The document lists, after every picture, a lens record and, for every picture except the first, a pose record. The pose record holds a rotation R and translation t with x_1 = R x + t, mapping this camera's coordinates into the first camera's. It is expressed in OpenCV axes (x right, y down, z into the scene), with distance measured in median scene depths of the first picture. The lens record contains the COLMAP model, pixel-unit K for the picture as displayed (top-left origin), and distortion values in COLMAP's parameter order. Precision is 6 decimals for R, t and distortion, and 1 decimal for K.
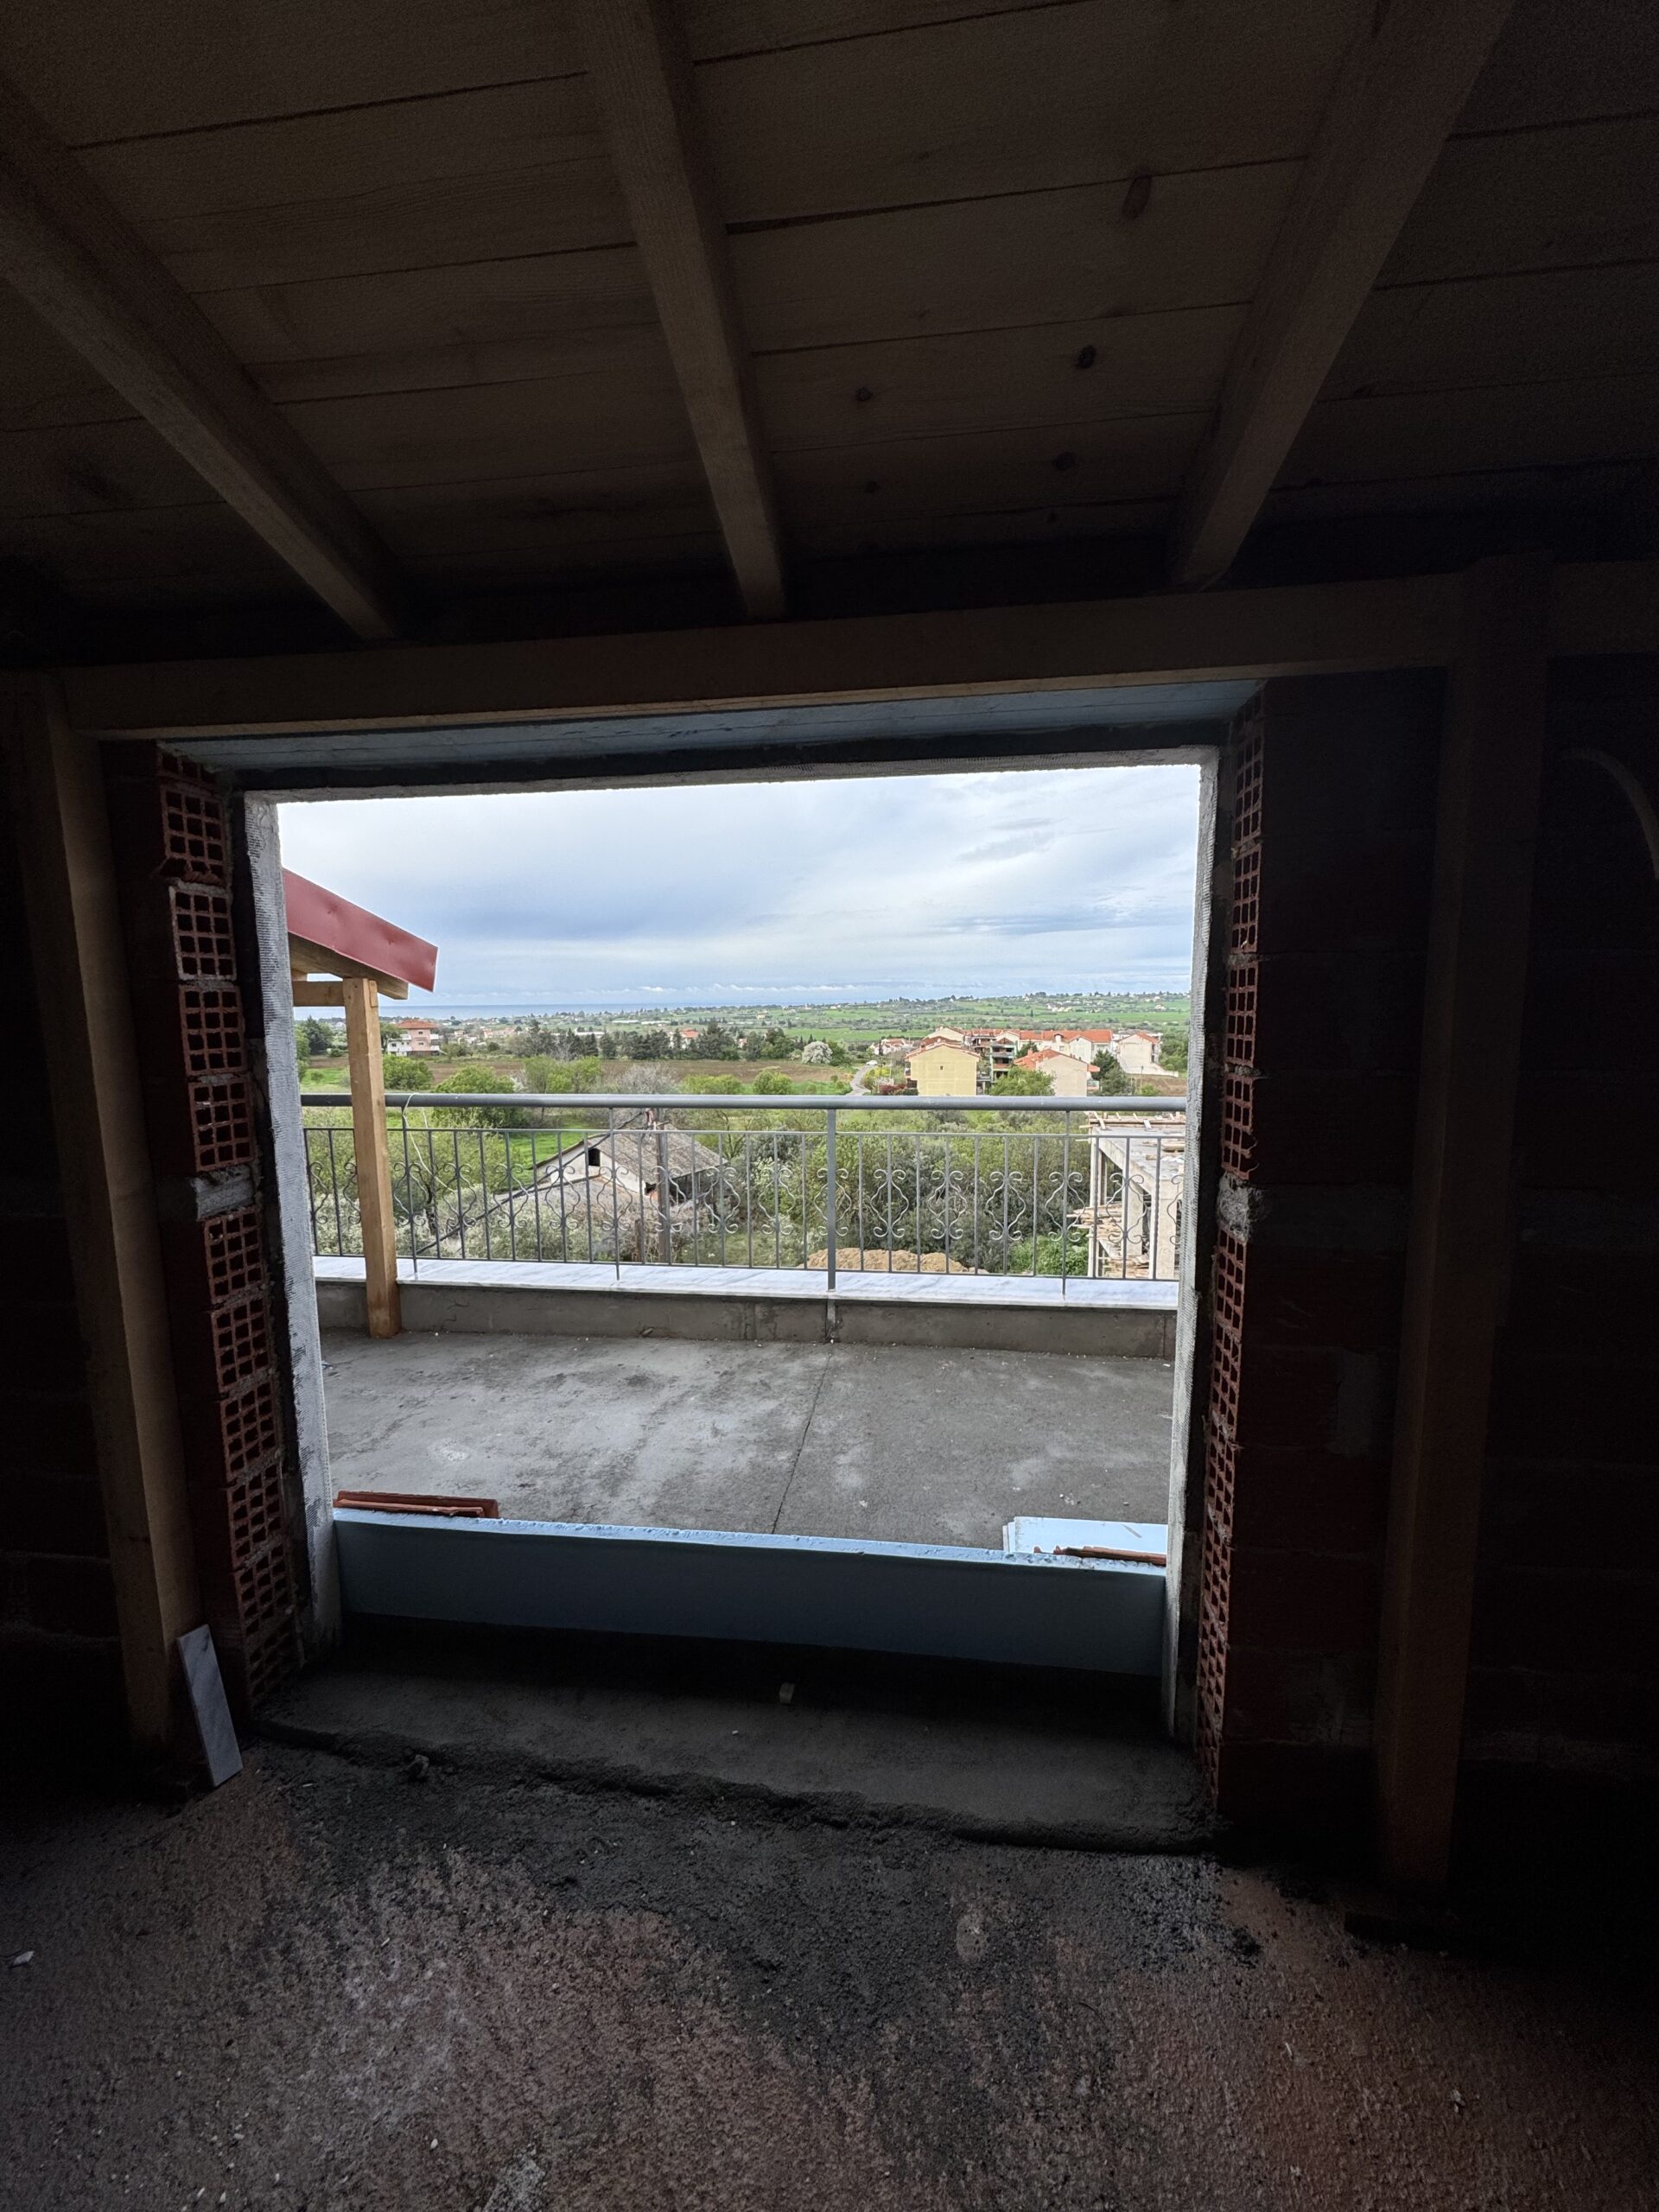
lens RADIAL K [[874.6, 0, 828.1], [0, 874.6, 1116.3], [0, 0, 1]] dist [-0.002143, 0.000579]
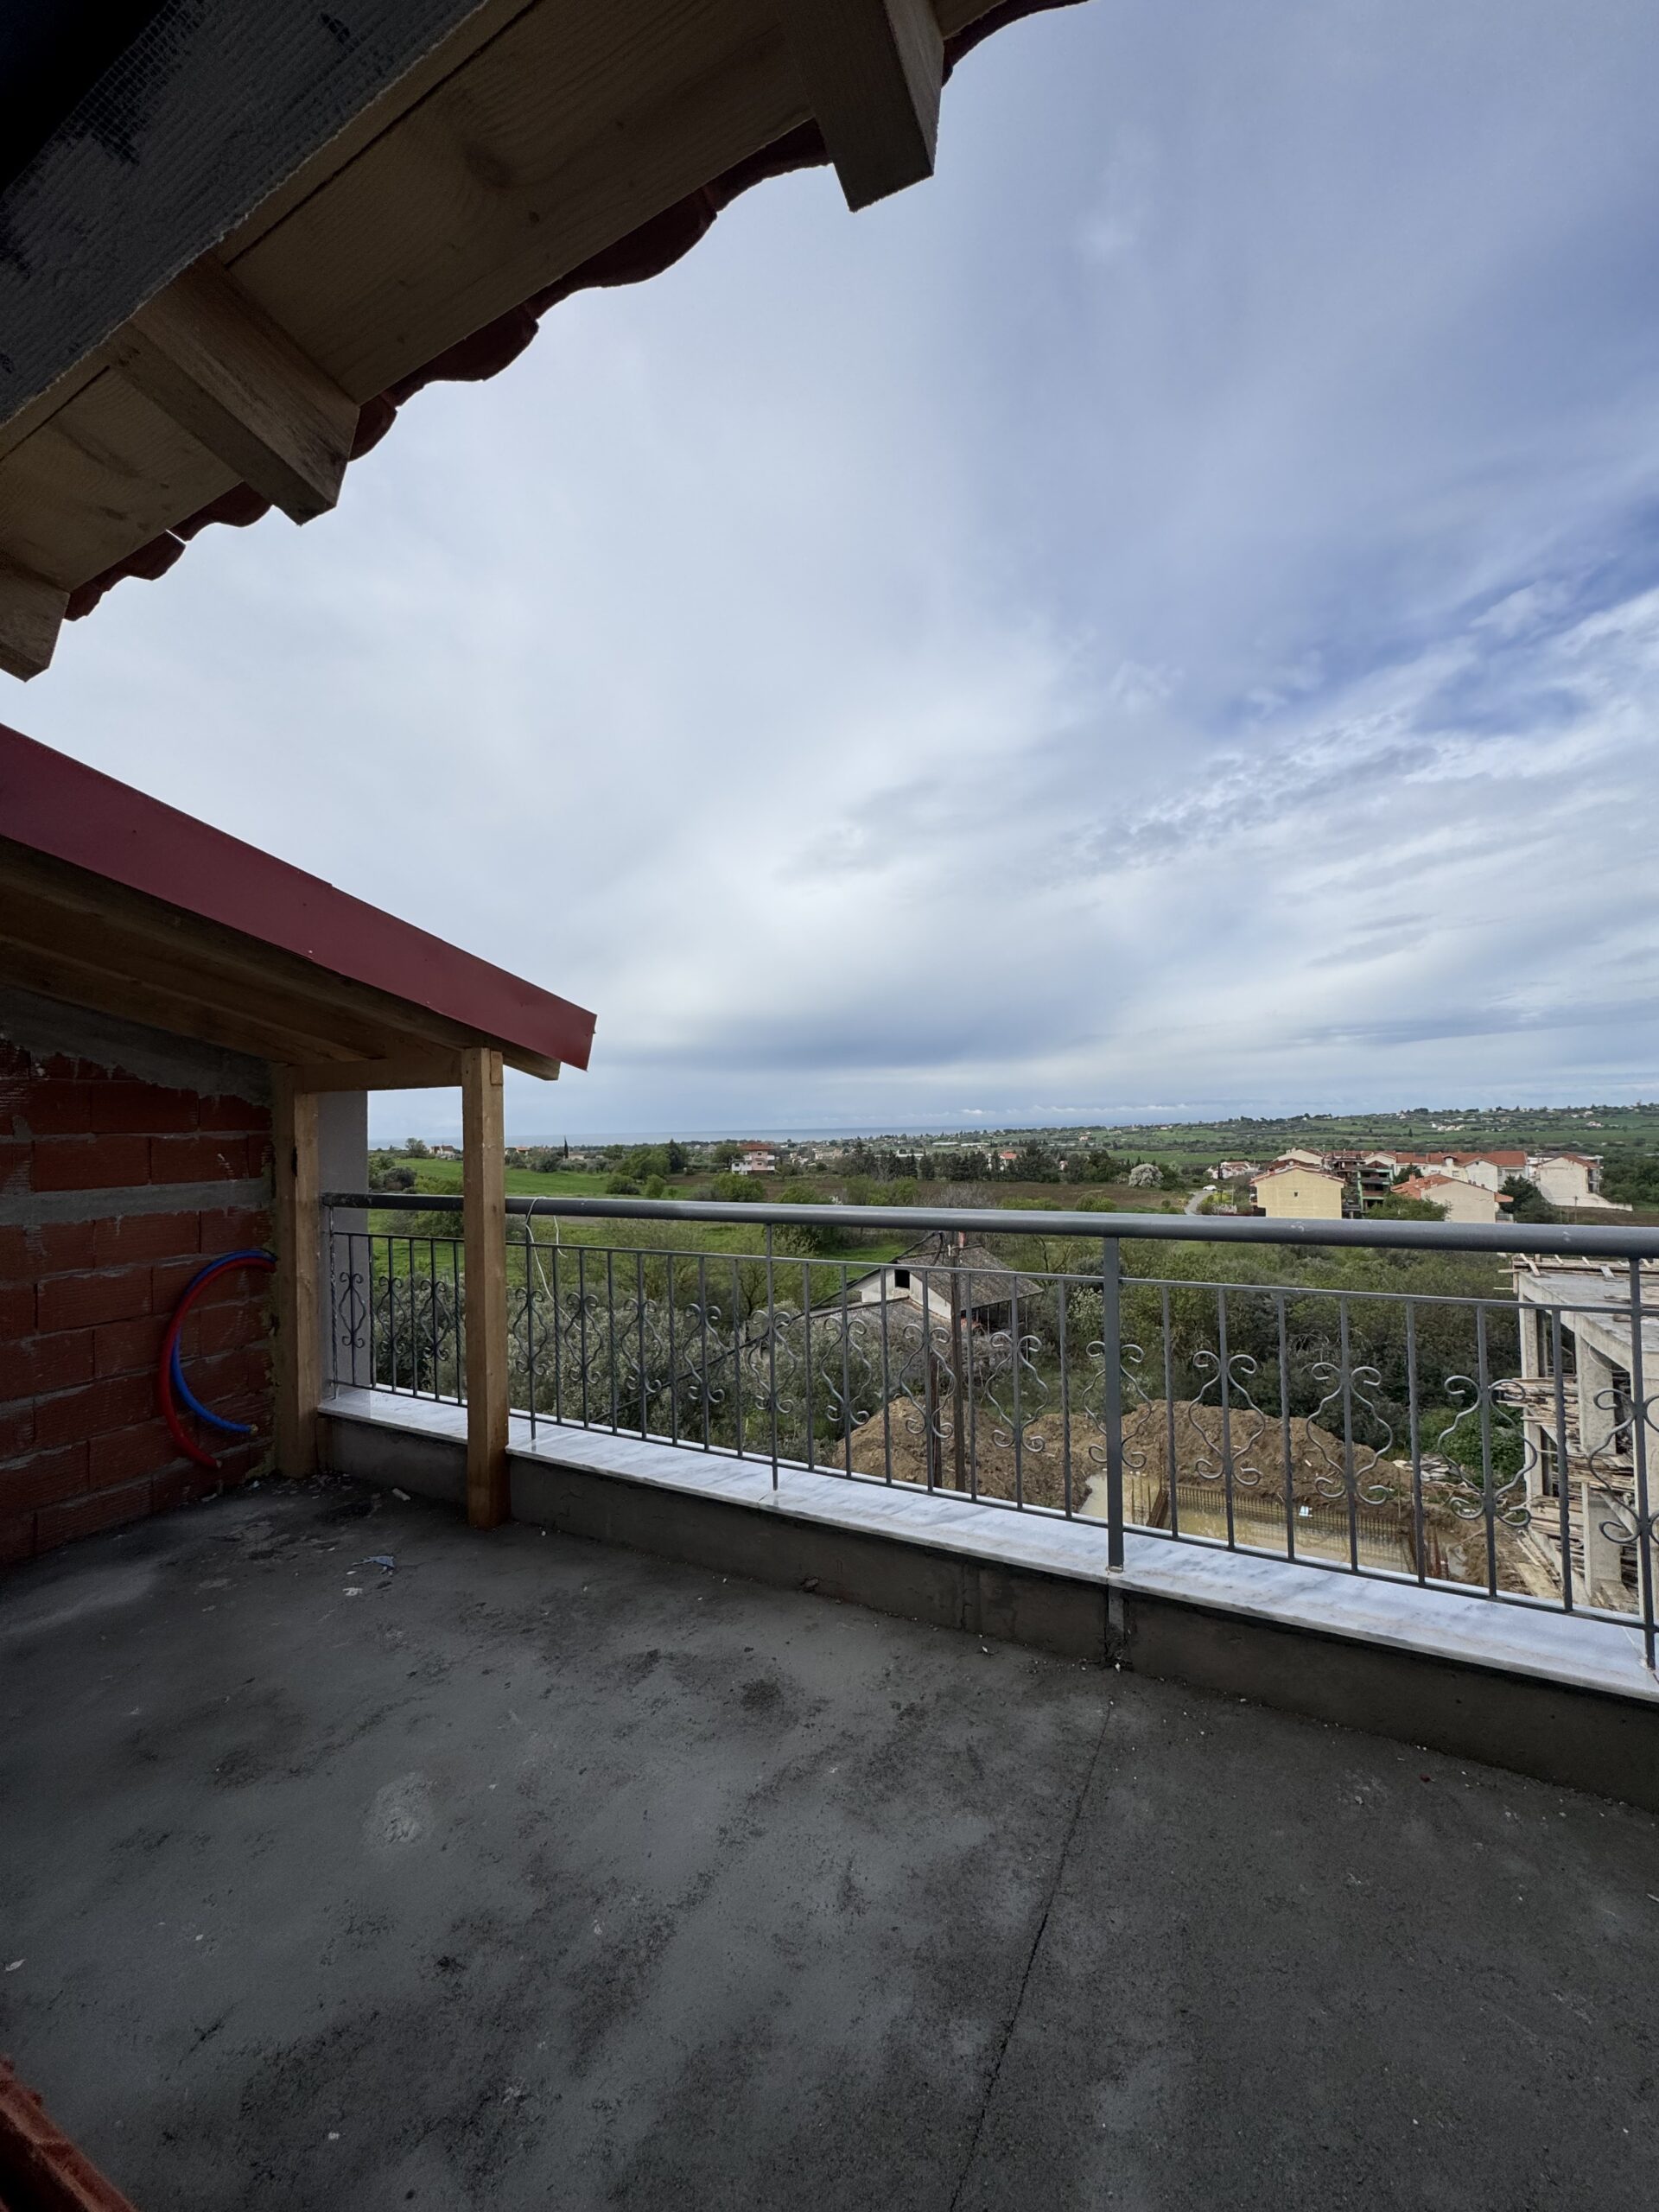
lens RADIAL K [[874.6, 0, 830.5], [0, 874.6, 1113.5], [0, 0, 1]] dist [-0.002143, 0.000579]
pose [[0.936494, -0.015071, -0.350360, 0.032682], [-0.034907, 0.990108, -0.135895, -0.004146], [0.348943, 0.139495, 0.926704, 0.383070]]
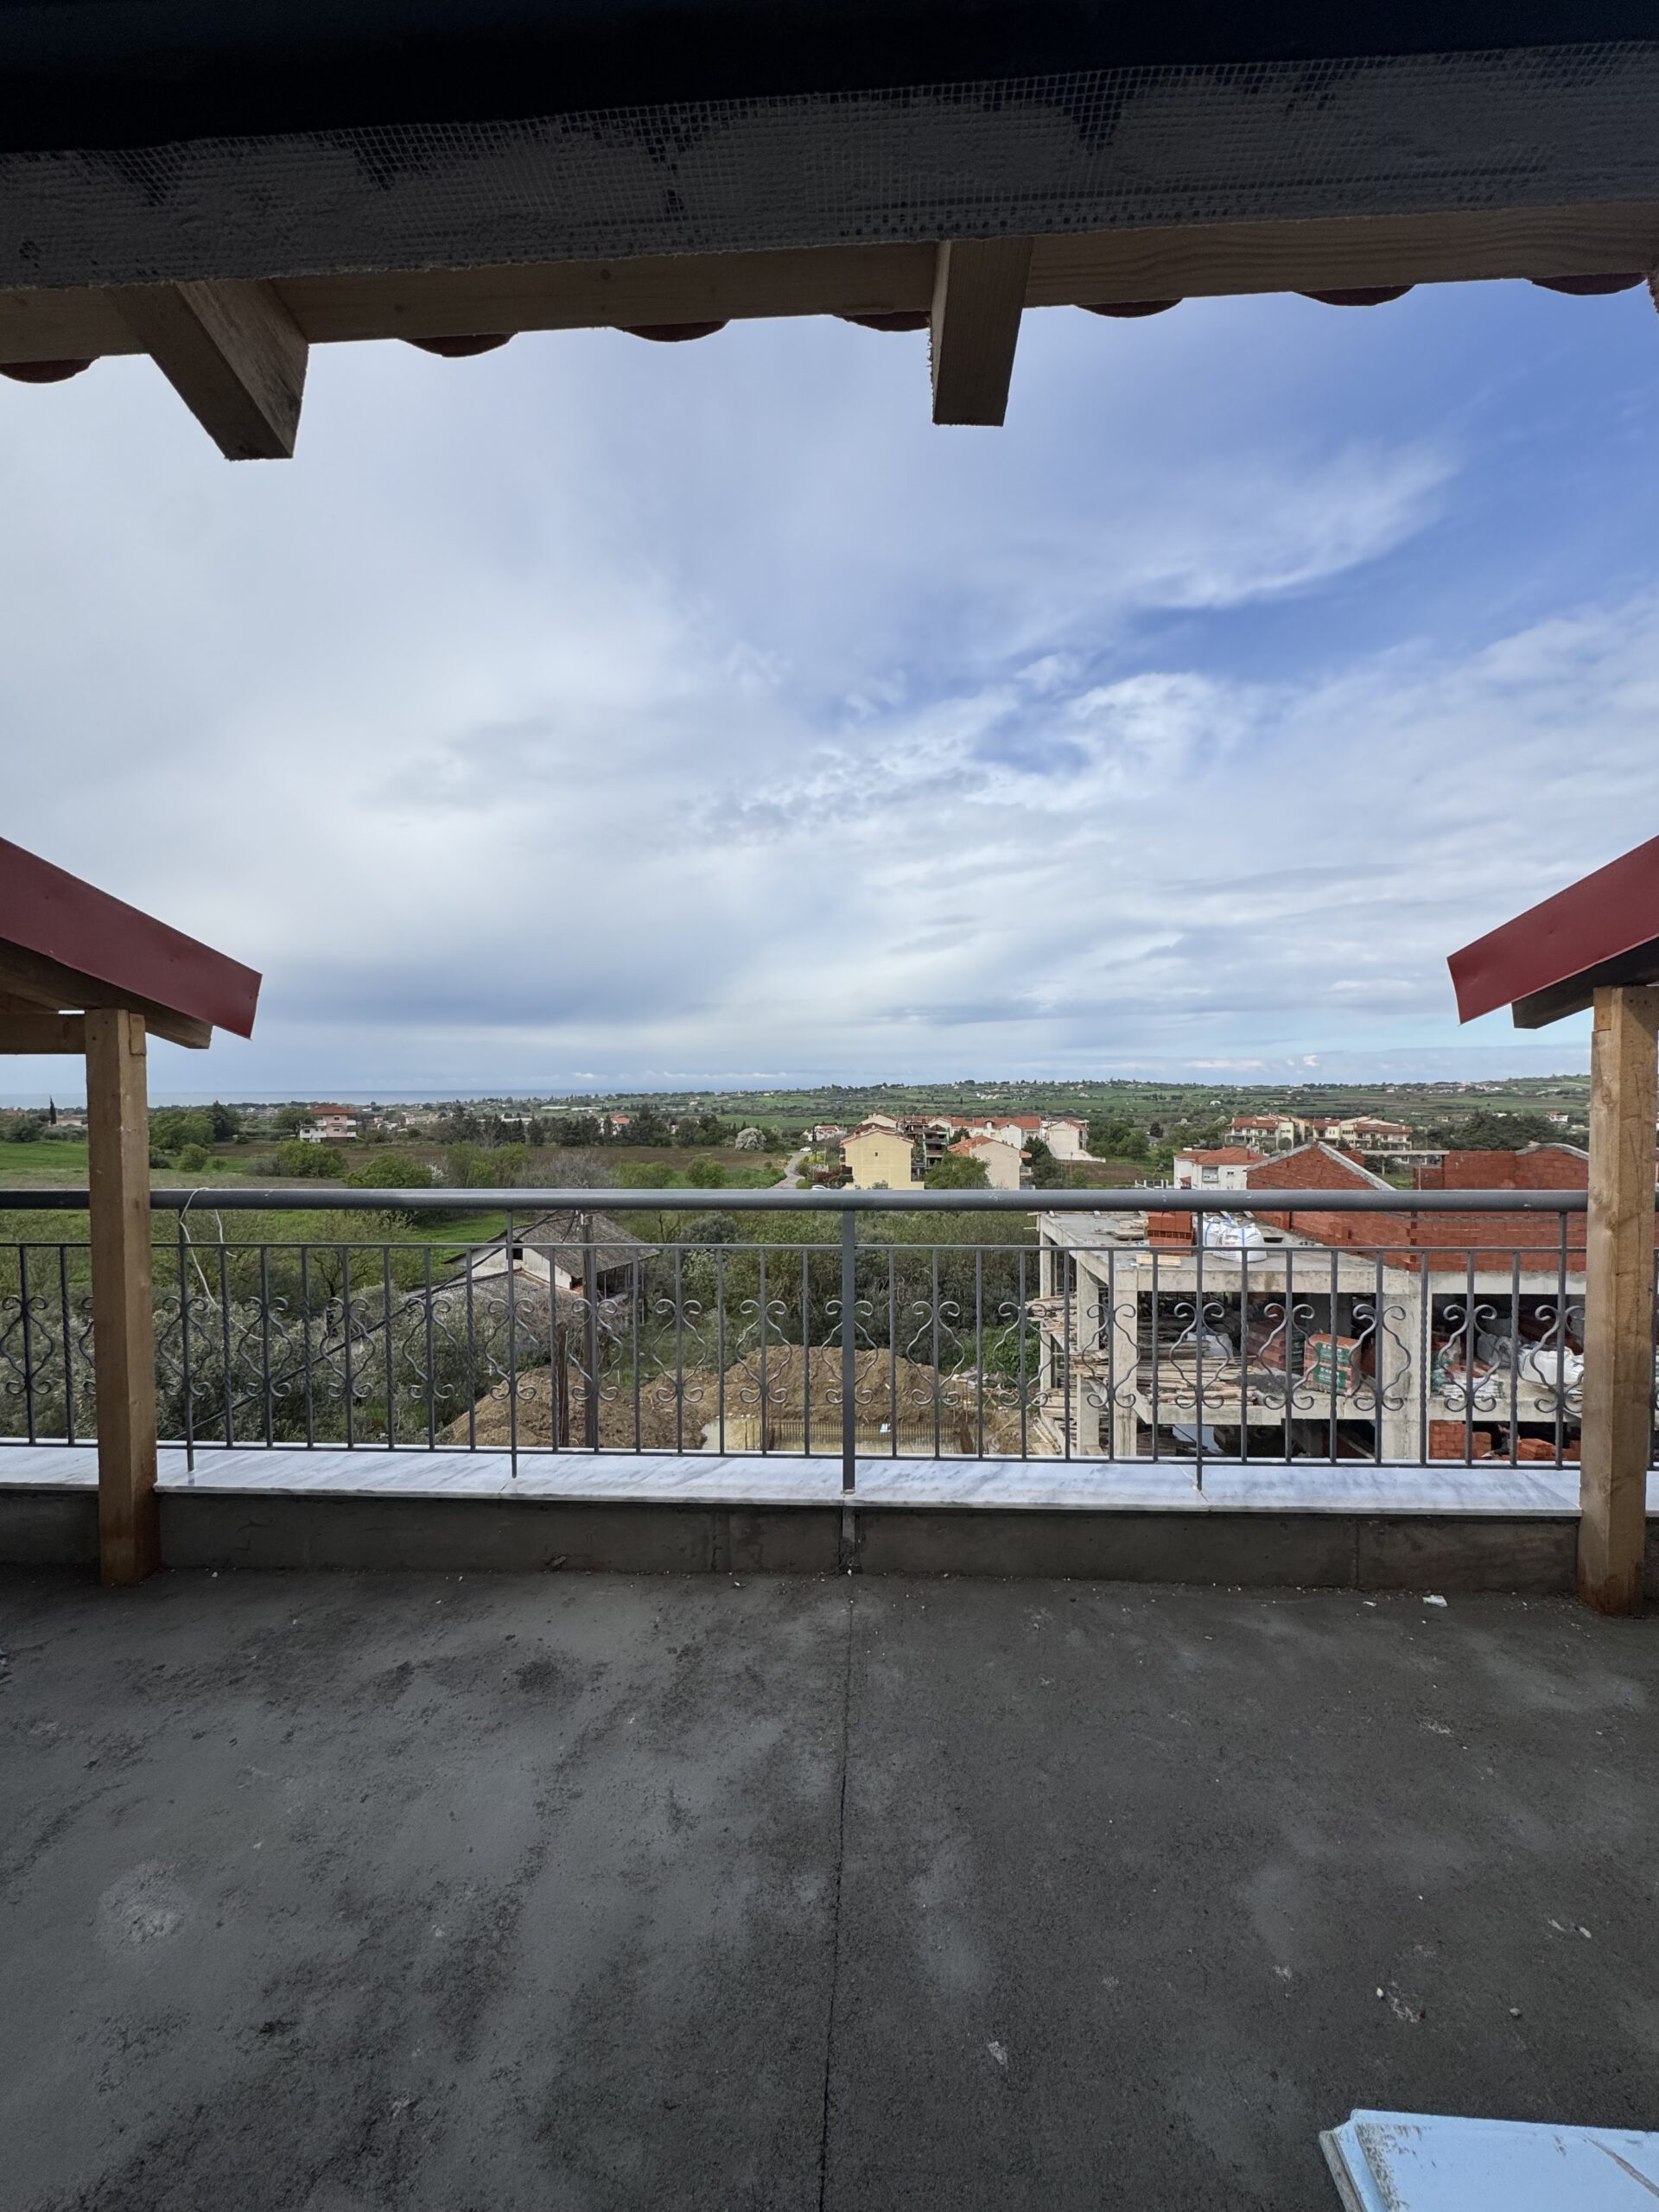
lens RADIAL K [[874.6, 0, 826.7], [0, 874.6, 1113.7], [0, 0, 1]] dist [-0.002143, 0.000579]
pose [[0.997206, 0.001832, 0.074677, -0.060943], [0.005779, 0.994811, -0.101579, -0.013433], [-0.074476, 0.101727, 0.992021, 0.327371]]
